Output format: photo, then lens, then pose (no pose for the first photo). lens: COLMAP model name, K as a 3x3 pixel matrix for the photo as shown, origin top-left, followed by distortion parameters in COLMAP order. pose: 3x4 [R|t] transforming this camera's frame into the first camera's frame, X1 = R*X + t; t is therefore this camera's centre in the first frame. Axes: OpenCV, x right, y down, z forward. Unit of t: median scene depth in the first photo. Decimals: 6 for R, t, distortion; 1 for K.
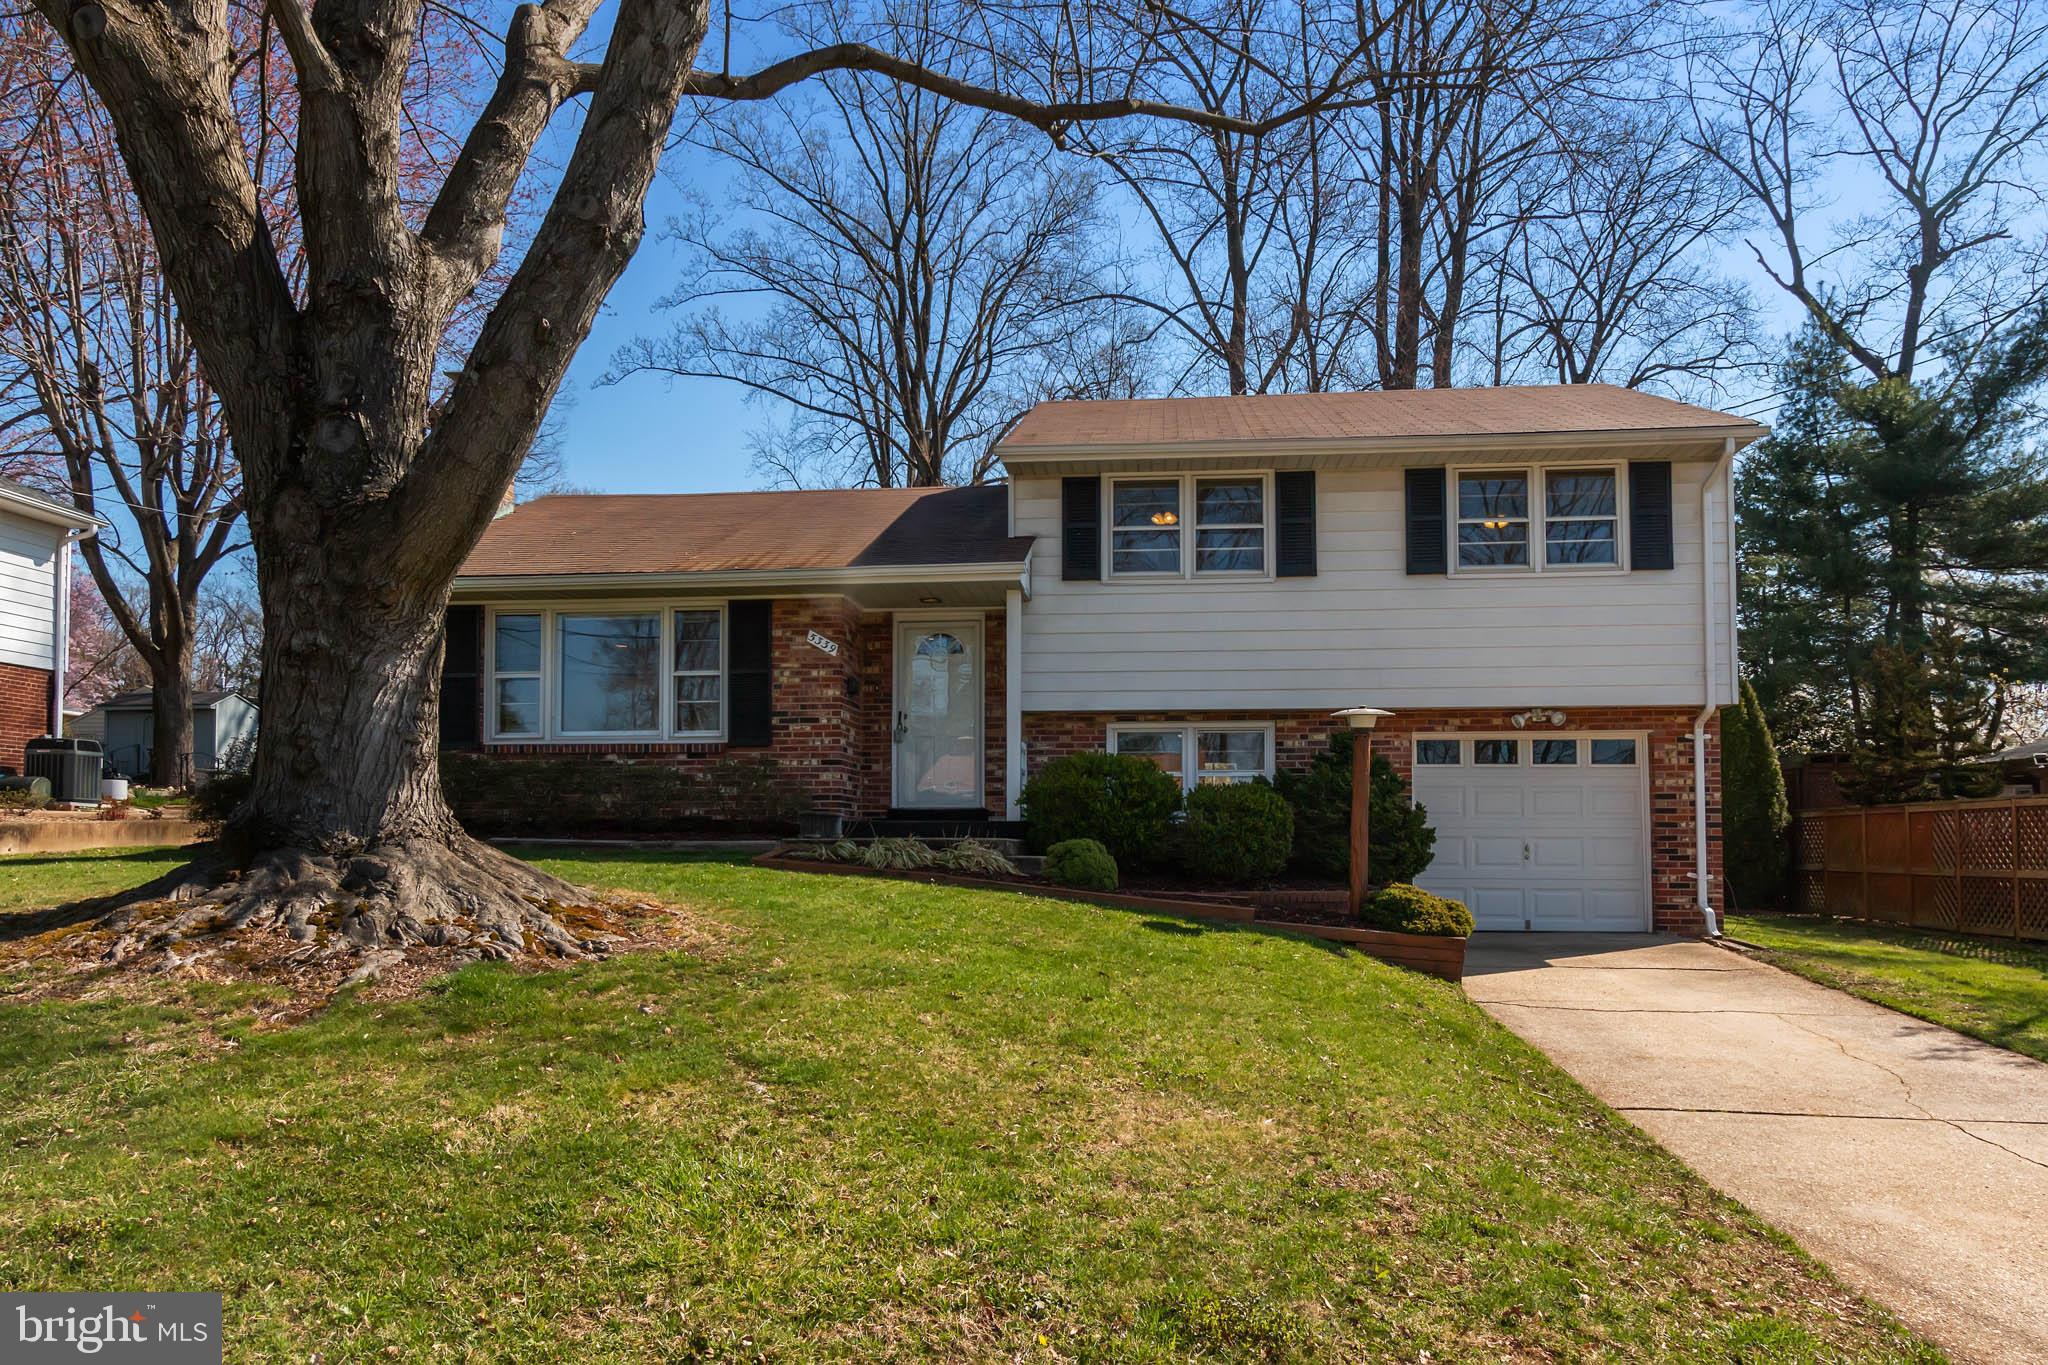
lens RADIAL K [[1416.4, 0, 1023.7], [0, 1416.4, 767.1], [0, 0, 1]] dist [0.005439, 0.002010]
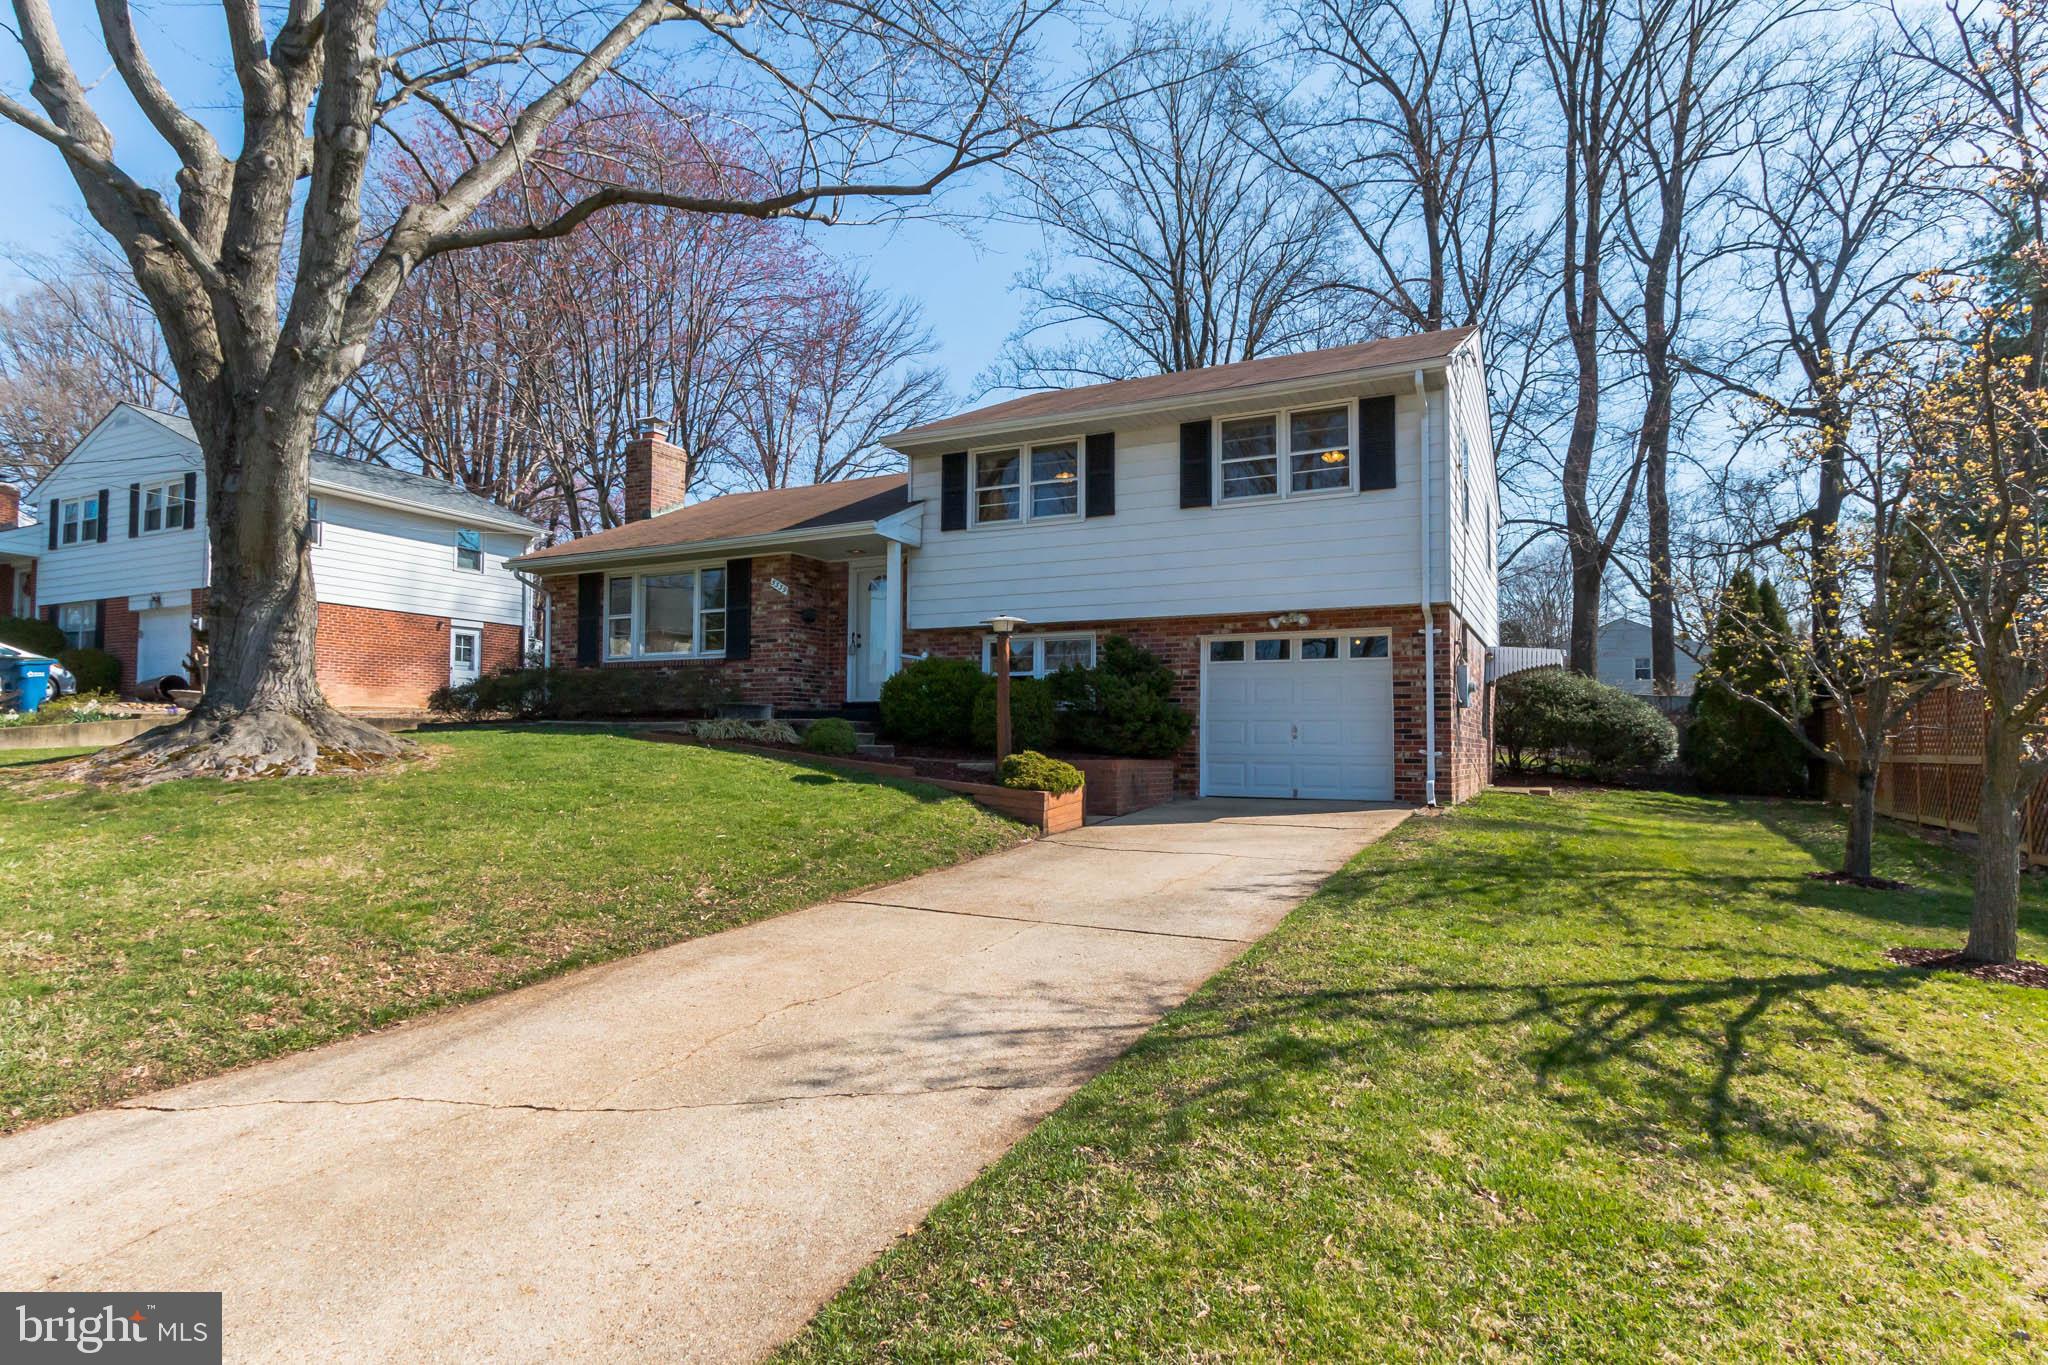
lens RADIAL K [[1131.7, 0, 1024.0], [0, 1131.7, 682.5], [0, 0, 1]] dist [0.008236, 0.000697]
pose [[0.929731, -0.016718, -0.367860, 0.502975], [0.015405, 0.999860, -0.006506, 0.020704], [0.367917, 0.000382, 0.929859, 0.027551]]
